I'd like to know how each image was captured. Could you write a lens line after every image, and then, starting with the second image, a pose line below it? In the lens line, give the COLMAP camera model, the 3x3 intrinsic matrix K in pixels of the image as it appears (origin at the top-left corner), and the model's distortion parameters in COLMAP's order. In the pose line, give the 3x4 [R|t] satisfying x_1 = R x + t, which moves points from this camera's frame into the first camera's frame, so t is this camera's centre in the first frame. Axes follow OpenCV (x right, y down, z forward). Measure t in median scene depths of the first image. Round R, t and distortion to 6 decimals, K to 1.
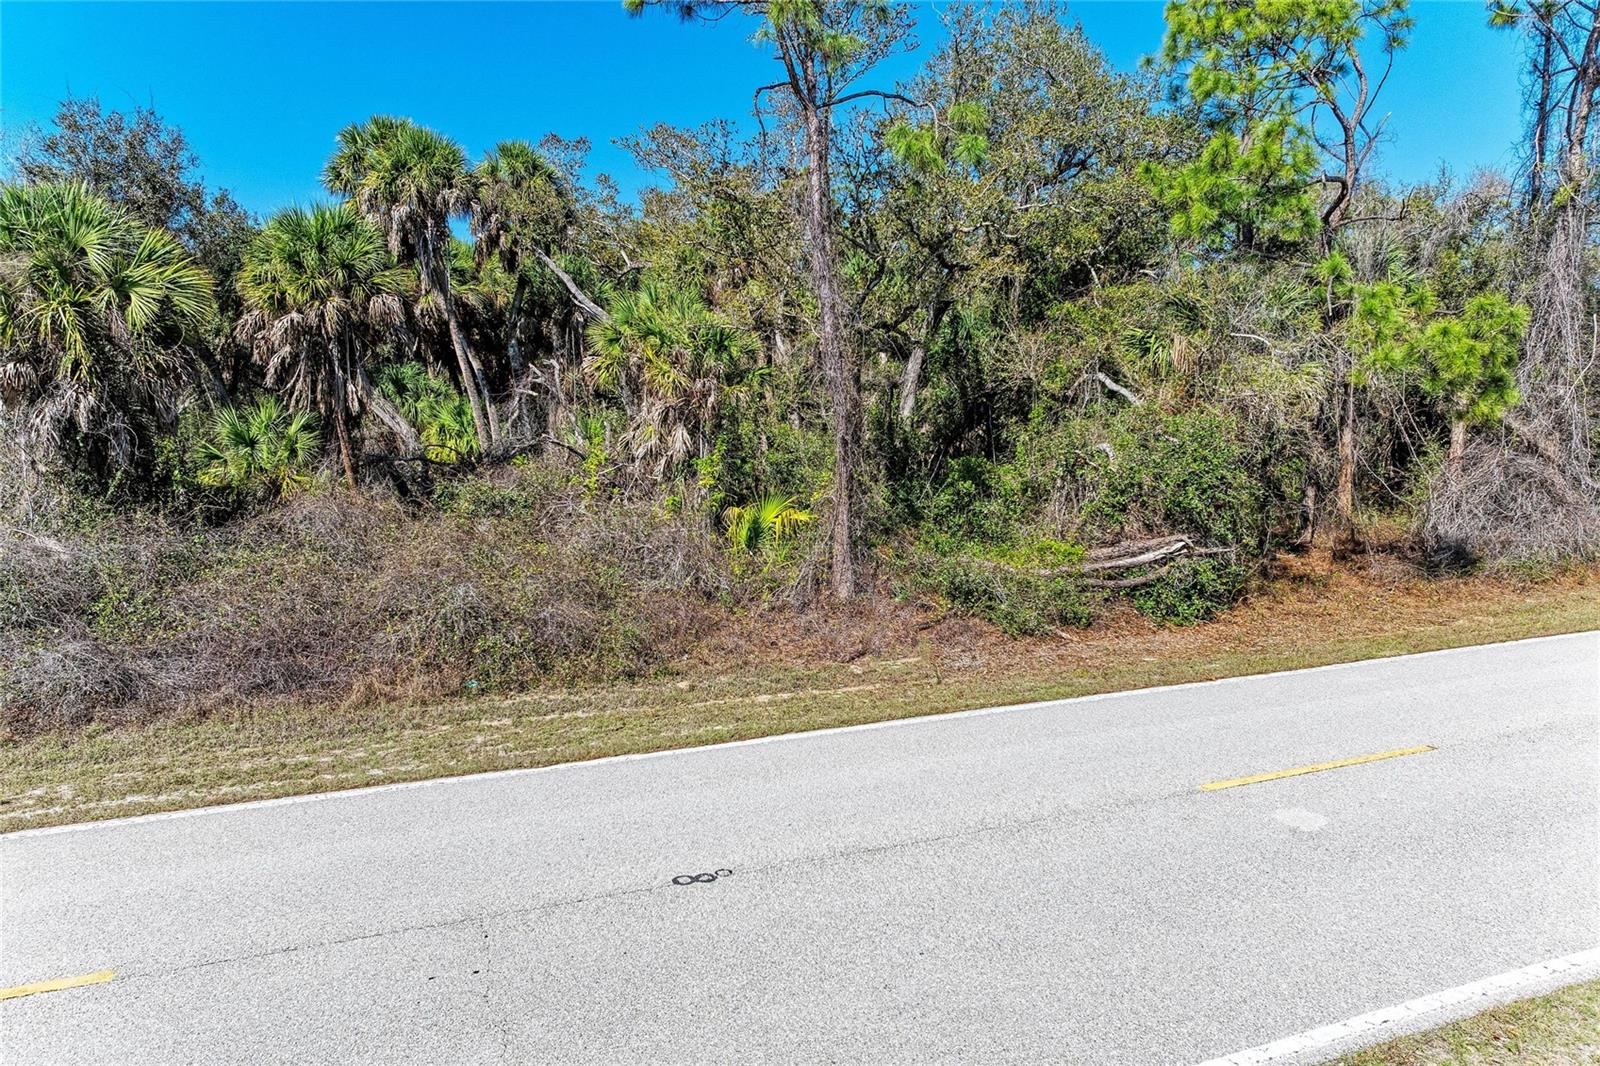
lens RADIAL K [[1153.2, 0, 800.0], [0, 1153.2, 523.8], [0, 0, 1]] dist [0.068861, -0.008940]
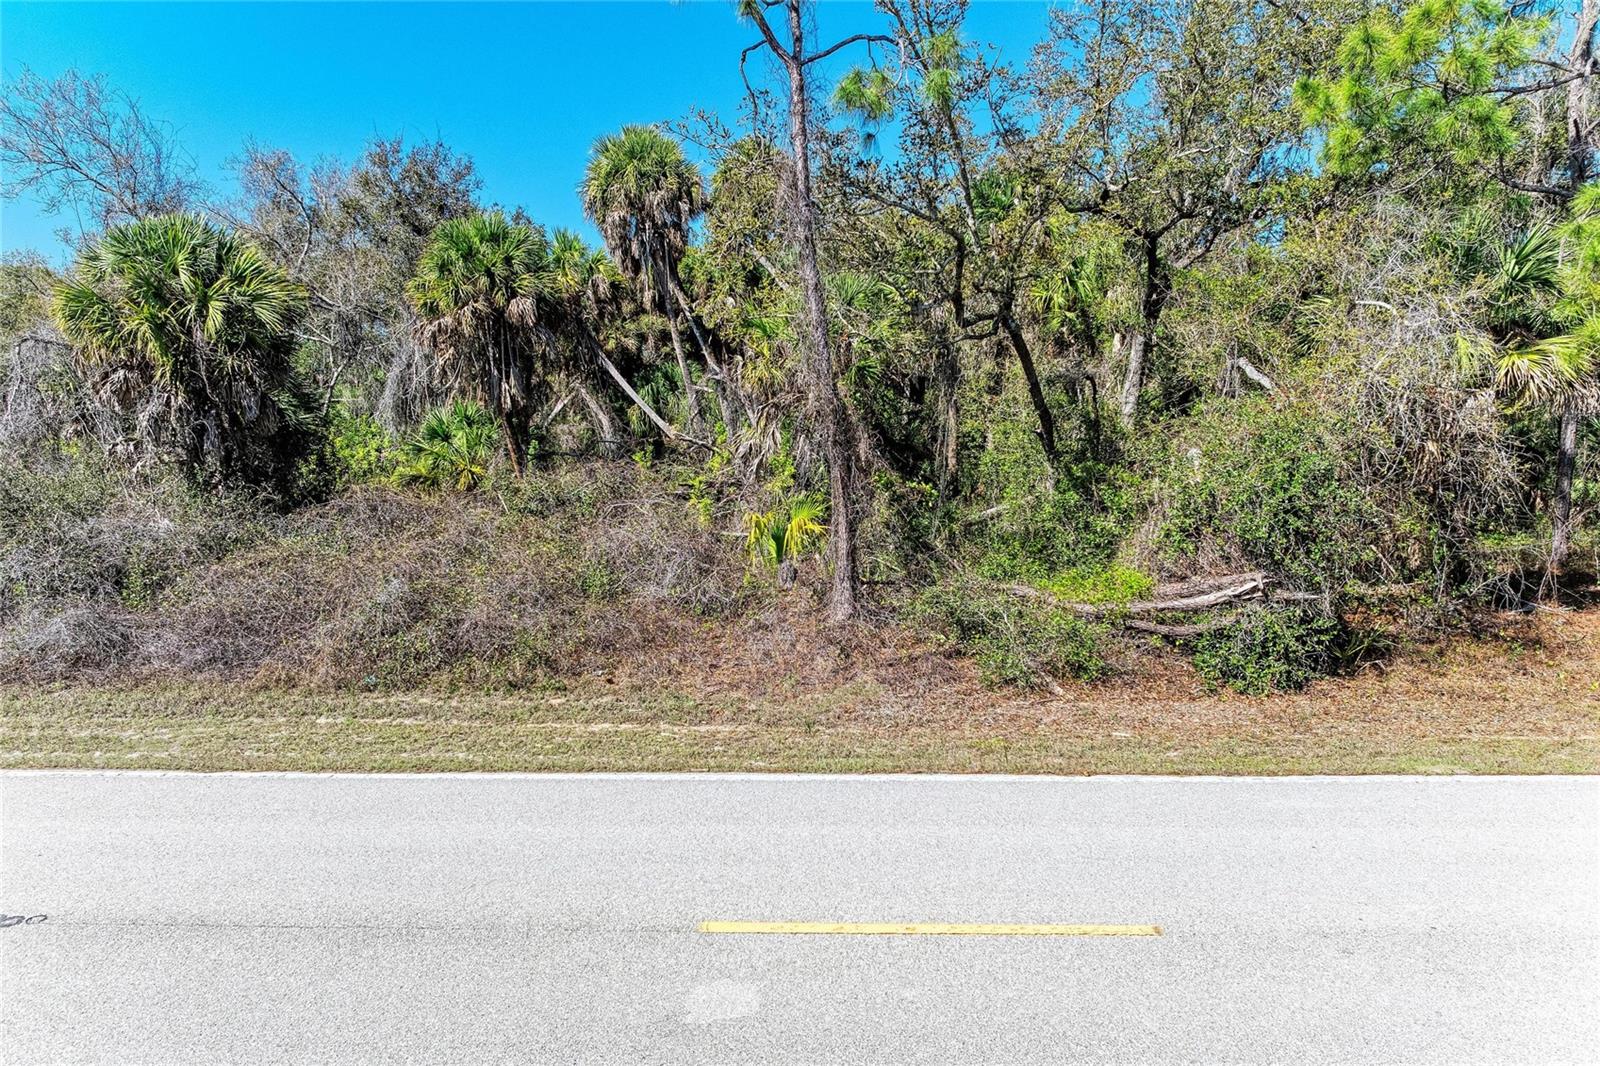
lens RADIAL K [[1153.2, 0, 800.3], [0, 1153.2, 539.2], [0, 0, 1]] dist [0.068861, -0.008940]
pose [[0.903993, 0.047556, -0.424894, 0.372114], [-0.038390, 0.998809, 0.030114, -0.023114], [0.425820, -0.010911, 0.904742, 0.183024]]
